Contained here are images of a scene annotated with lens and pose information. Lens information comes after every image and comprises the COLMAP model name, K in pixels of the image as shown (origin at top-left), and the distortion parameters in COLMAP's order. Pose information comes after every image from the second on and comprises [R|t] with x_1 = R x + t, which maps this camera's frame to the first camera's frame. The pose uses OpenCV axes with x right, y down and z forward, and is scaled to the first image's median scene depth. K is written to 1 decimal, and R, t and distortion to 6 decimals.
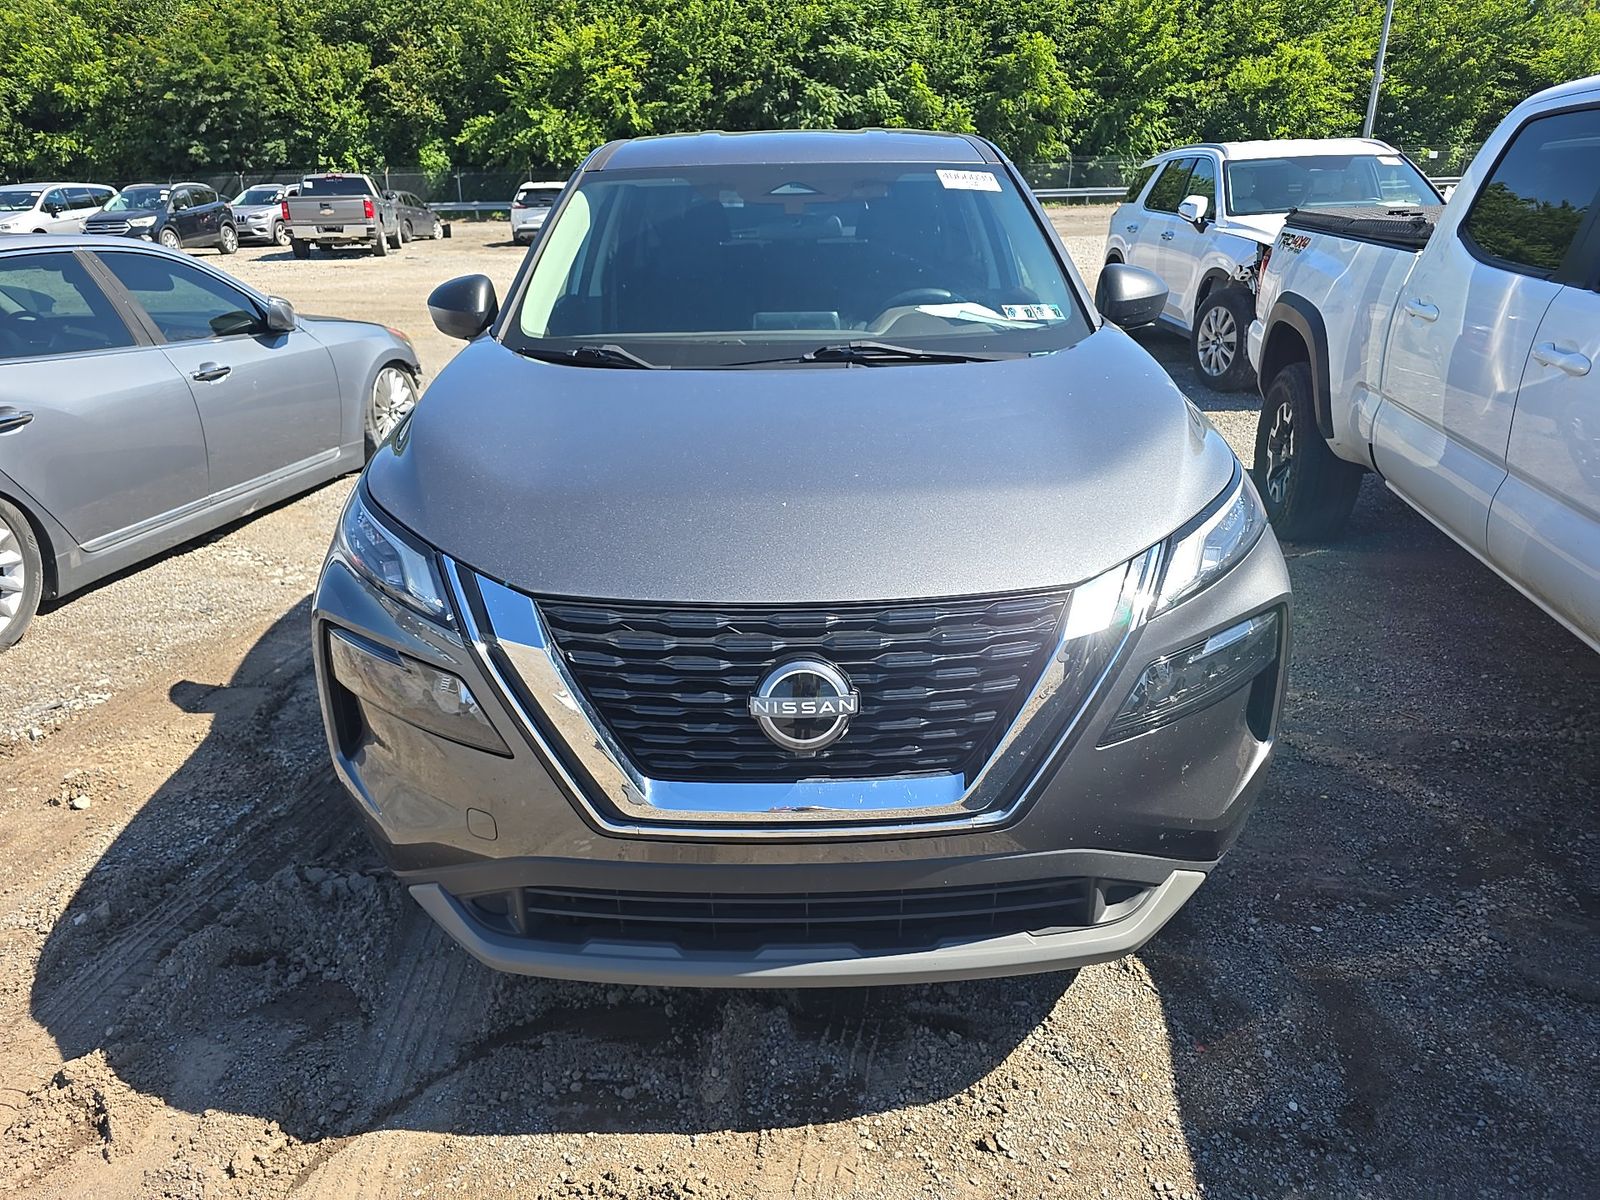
lens RADIAL K [[1133.4, 0, 793.2], [0, 1133.4, 603.1], [0, 0, 1]] dist [0.009066, -0.030819]
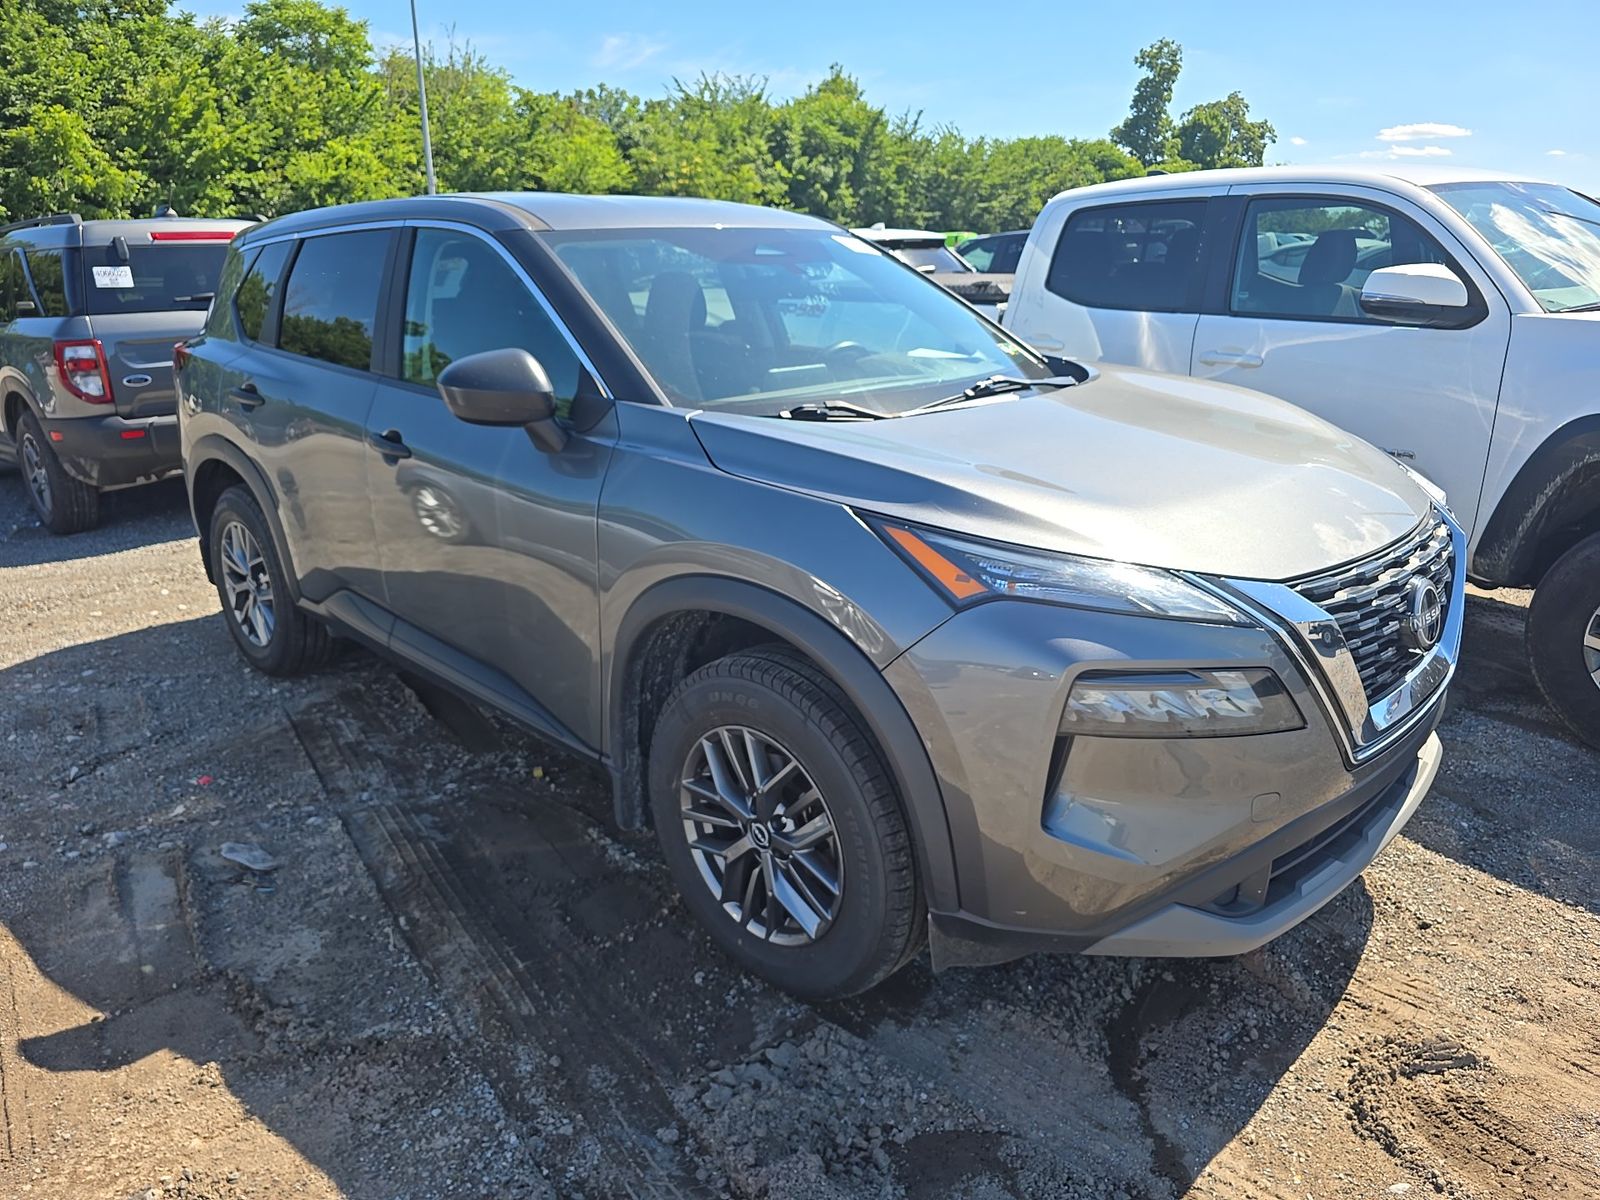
lens RADIAL K [[1133.4, 0, 794.6], [0, 1133.4, 598.6], [0, 0, 1]] dist [0.009066, -0.030819]
pose [[0.677090, -0.190136, 0.710913, -0.097693], [0.245544, 0.969055, 0.025314, -0.009896], [-0.693727, 0.157421, 0.702824, 0.039595]]
